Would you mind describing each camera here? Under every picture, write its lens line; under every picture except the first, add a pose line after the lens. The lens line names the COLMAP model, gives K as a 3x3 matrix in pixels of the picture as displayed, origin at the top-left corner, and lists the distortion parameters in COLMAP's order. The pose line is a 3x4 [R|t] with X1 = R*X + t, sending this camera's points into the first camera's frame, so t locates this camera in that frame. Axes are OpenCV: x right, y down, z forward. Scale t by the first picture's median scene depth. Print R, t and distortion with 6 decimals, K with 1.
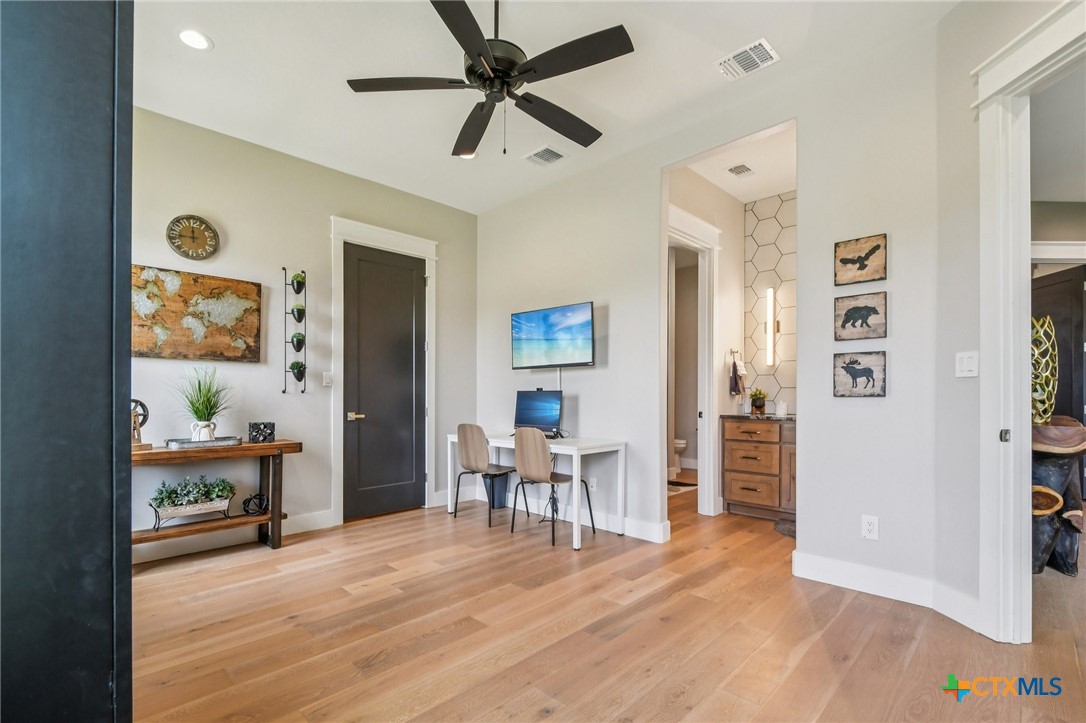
lens RADIAL K [[489.9, 0, 543.5], [0, 489.9, 396.7], [0, 0, 1]] dist [0.001397, -0.000072]
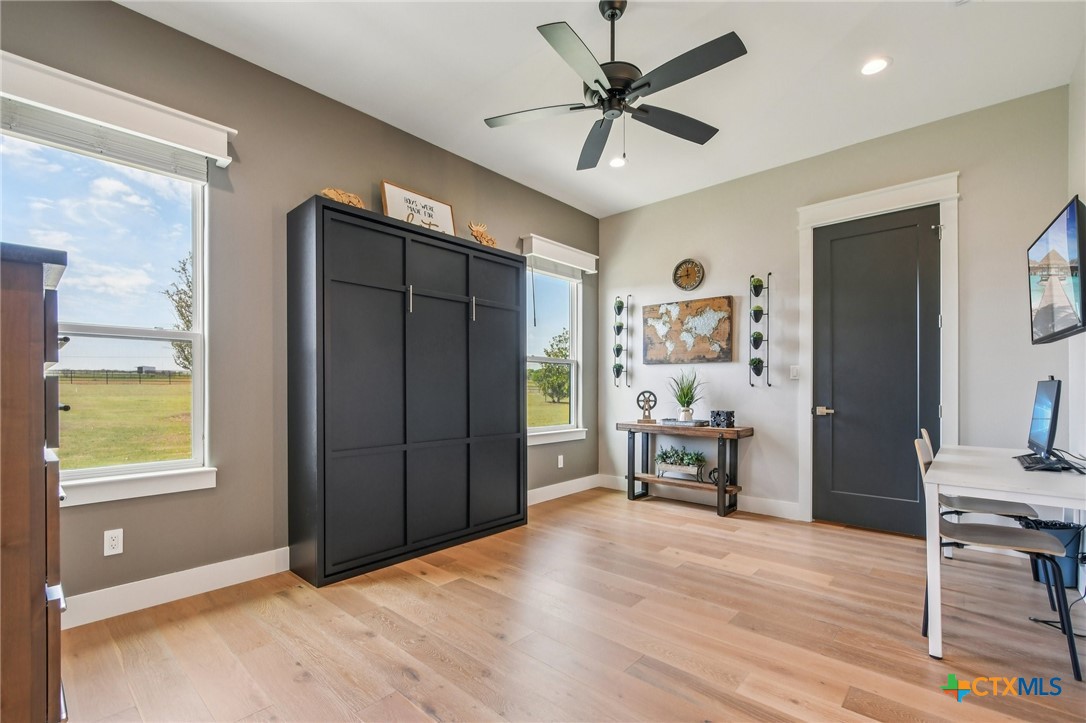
lens RADIAL K [[479.0, 0, 540.5], [0, 479.0, 390.5], [0, 0, 1]] dist [-0.002582, -0.001112]
pose [[0.041170, 0.006108, -0.999133, 0.592212], [-0.002844, 0.999978, 0.005996, -0.003698], [0.999148, 0.002594, 0.041186, 0.496903]]
